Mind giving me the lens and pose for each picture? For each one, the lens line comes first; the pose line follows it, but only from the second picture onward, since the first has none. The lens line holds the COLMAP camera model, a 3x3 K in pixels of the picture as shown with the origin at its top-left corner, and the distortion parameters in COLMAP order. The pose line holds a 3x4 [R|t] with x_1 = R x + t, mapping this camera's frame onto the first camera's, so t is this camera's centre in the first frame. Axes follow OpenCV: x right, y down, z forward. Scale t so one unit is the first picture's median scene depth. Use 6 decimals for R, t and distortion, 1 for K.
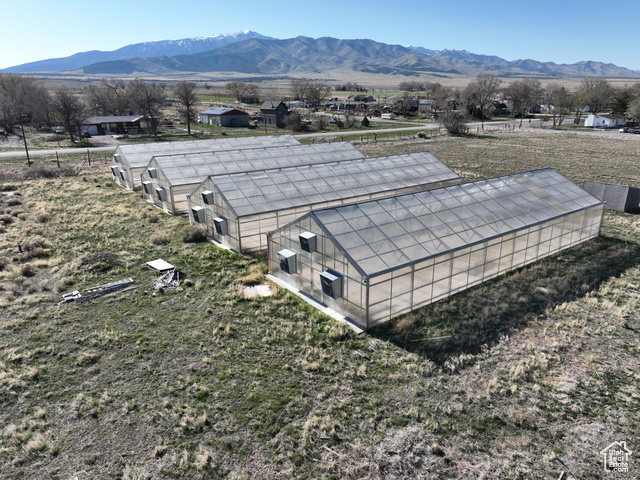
lens RADIAL K [[449.5, 0, 321.1], [0, 449.5, 238.1], [0, 0, 1]] dist [-0.004112, 0.020743]
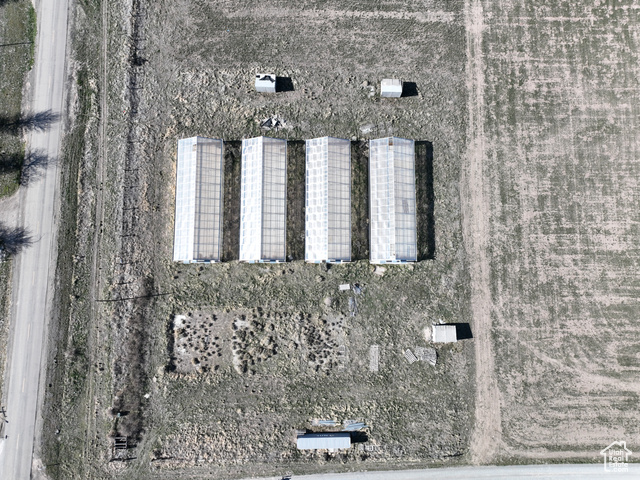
lens RADIAL K [[449.5, 0, 325.0], [0, 449.5, 240.6], [0, 0, 1]] dist [-0.004112, 0.020743]
pose [[0.598542, -0.794767, 0.100465, -0.125305], [0.244038, 0.300346, 0.922083, -0.740039], [-0.763015, -0.527388, 0.373723, 0.029273]]
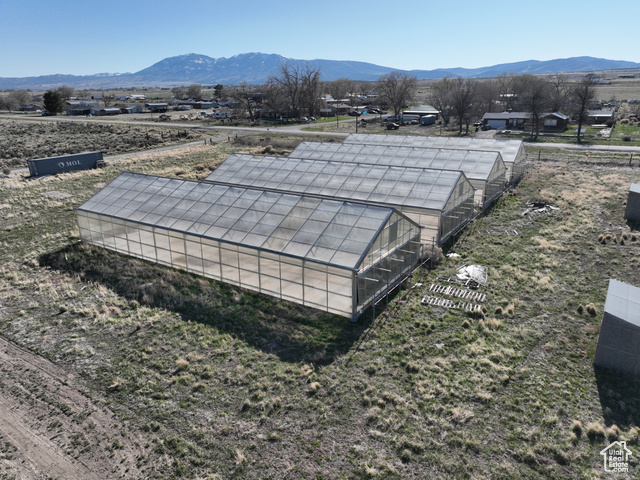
lens RADIAL K [[449.5, 0, 320.0], [0, 449.5, 240.0], [0, 0, 1]] dist [-0.004112, 0.020743]
pose [[0.346922, 0.293030, -0.890943, 0.344087], [-0.280124, 0.938953, 0.199744, -0.068014], [0.895084, 0.180279, 0.407828, 0.206882]]
